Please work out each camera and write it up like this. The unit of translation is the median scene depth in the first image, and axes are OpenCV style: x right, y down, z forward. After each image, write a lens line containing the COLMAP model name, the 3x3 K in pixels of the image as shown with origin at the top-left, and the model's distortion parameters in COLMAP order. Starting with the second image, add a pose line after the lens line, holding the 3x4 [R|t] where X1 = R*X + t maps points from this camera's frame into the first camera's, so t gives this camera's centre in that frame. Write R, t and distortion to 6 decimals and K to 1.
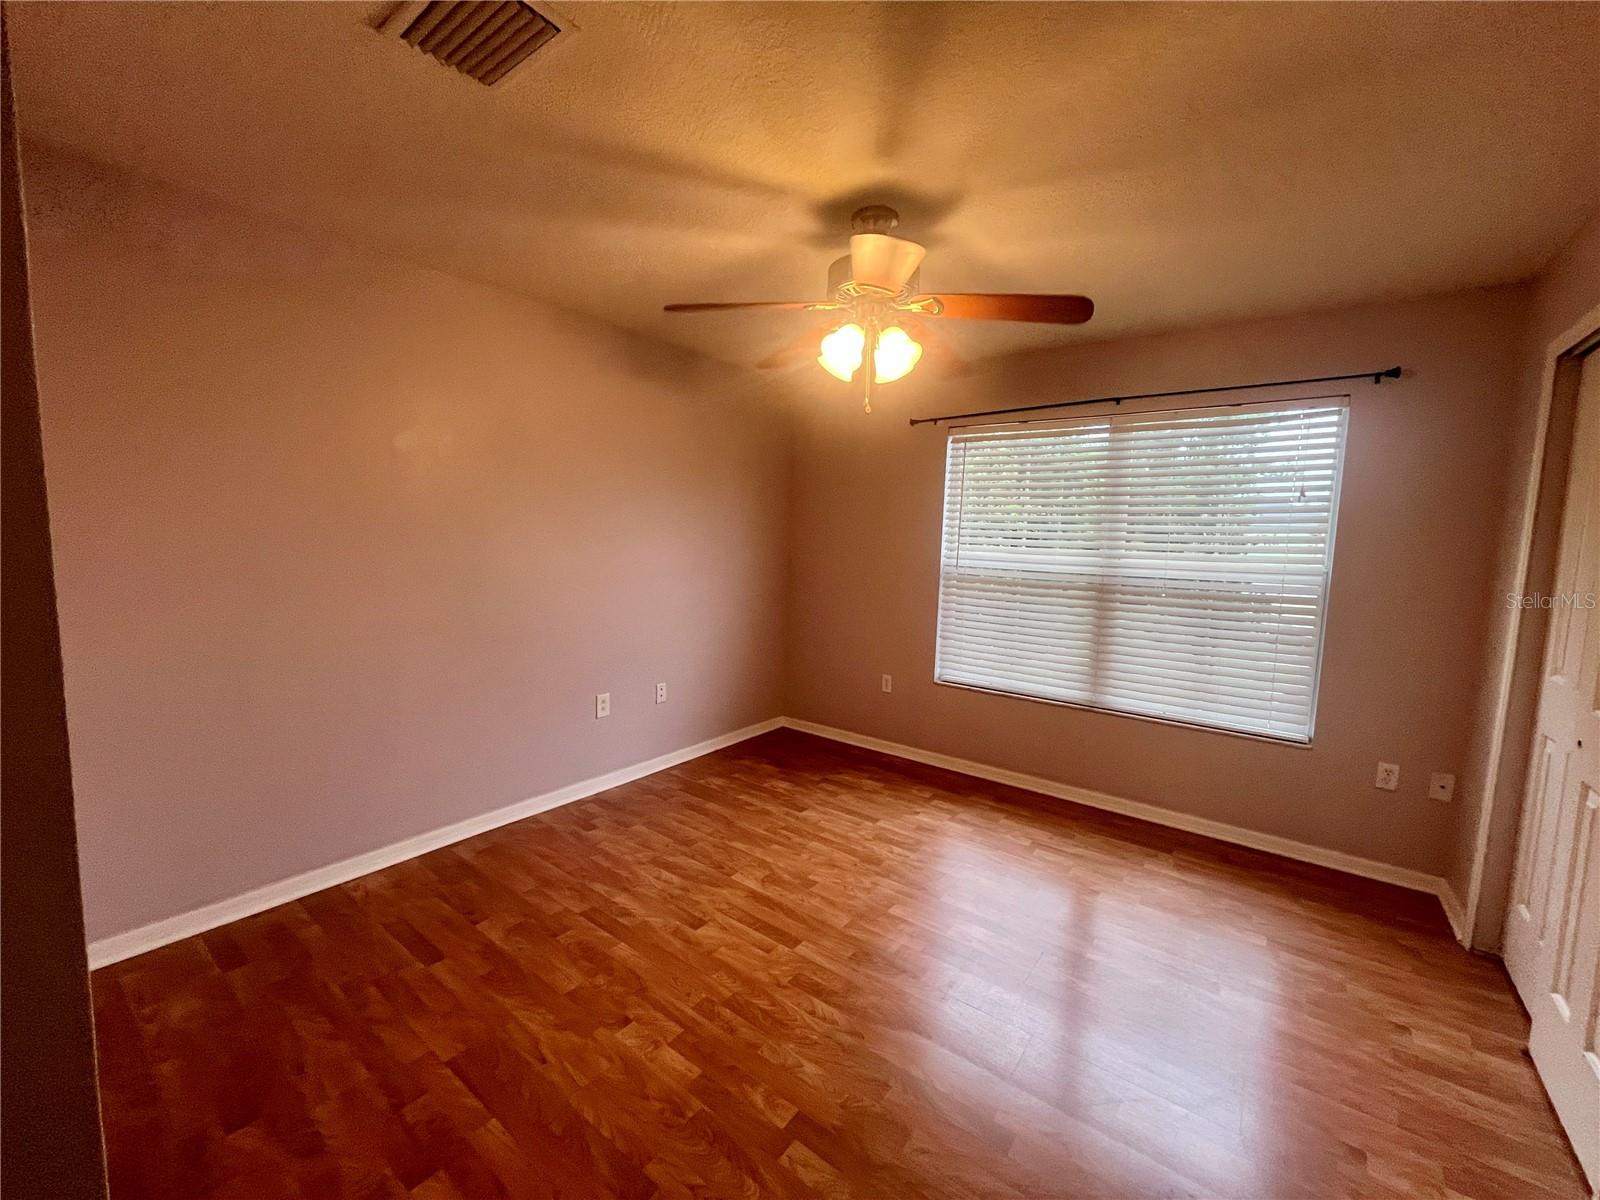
lens RADIAL K [[646.4, 0, 798.9], [0, 646.4, 598.9], [0, 0, 1]] dist [-0.001516, 0.000150]
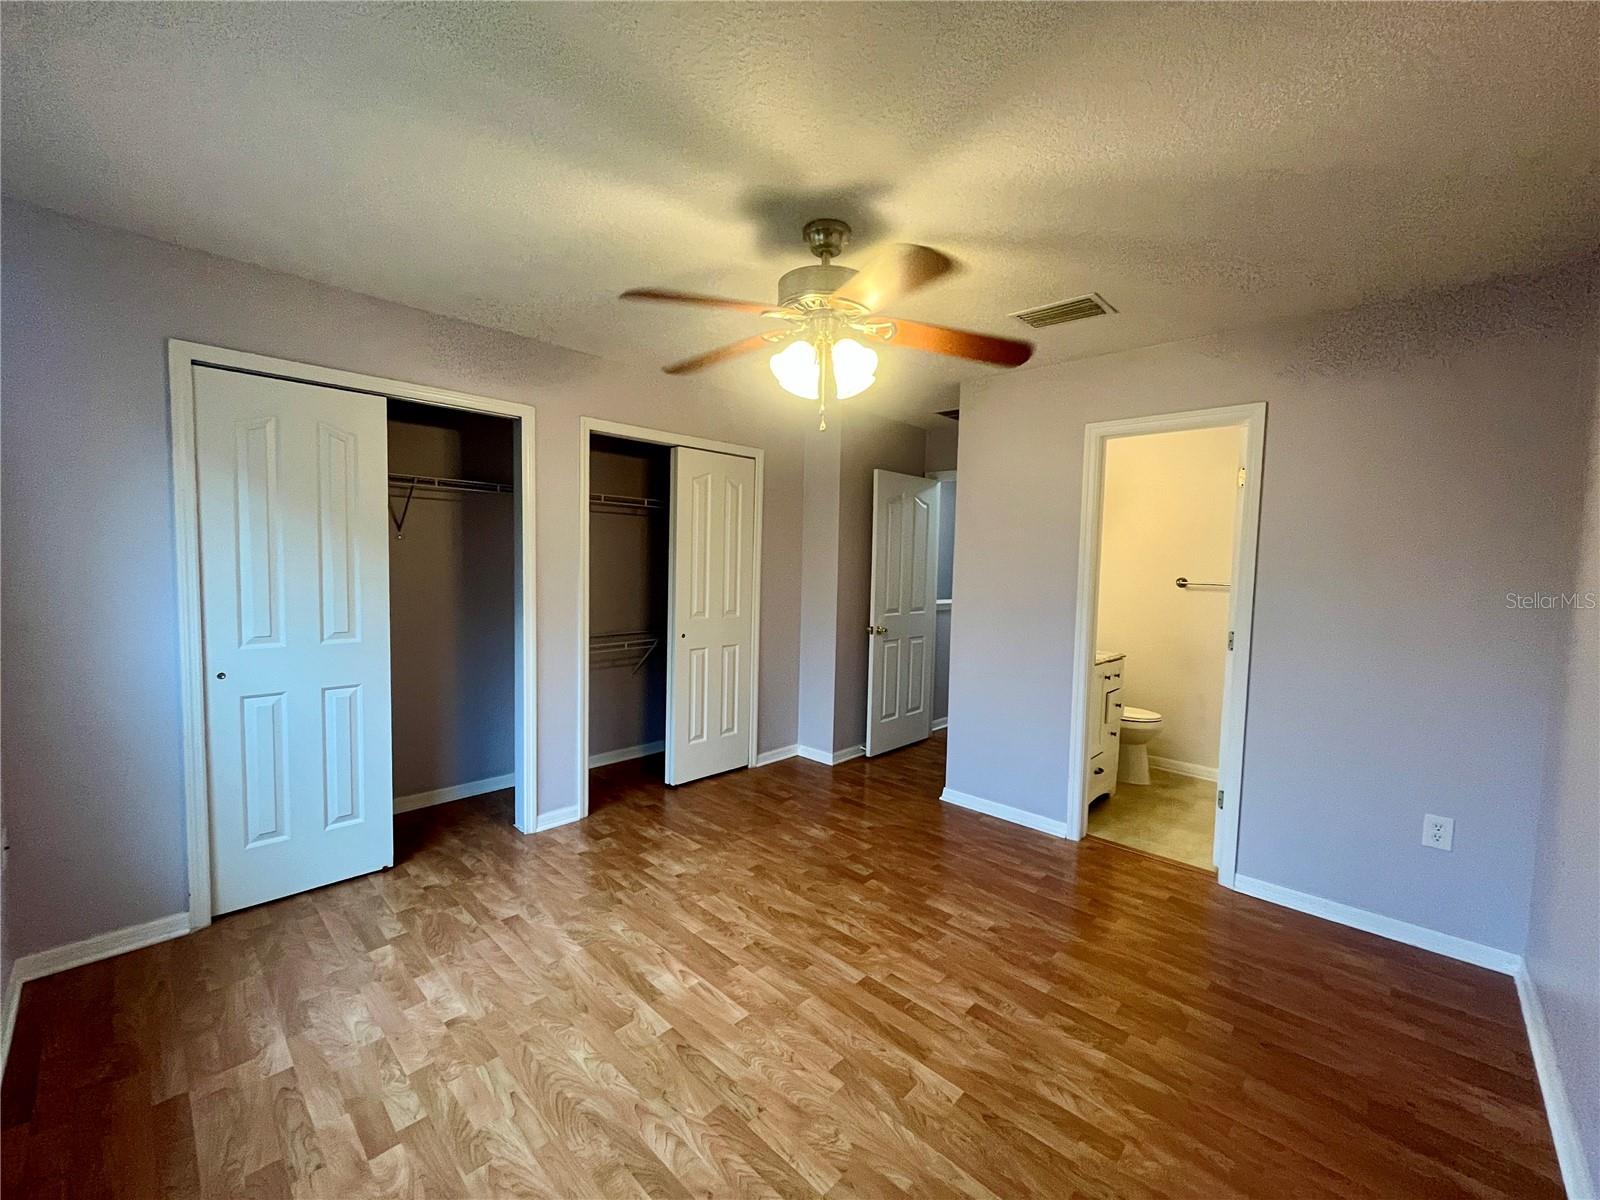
lens RADIAL K [[646.4, 0, 800.0], [0, 646.4, 599.0], [0, 0, 1]] dist [-0.001516, 0.000150]
pose [[-0.992272, -0.060797, 0.108171, 0.019180], [-0.042471, 0.985496, 0.164301, -0.178467], [-0.116591, 0.158437, -0.980461, 1.809426]]
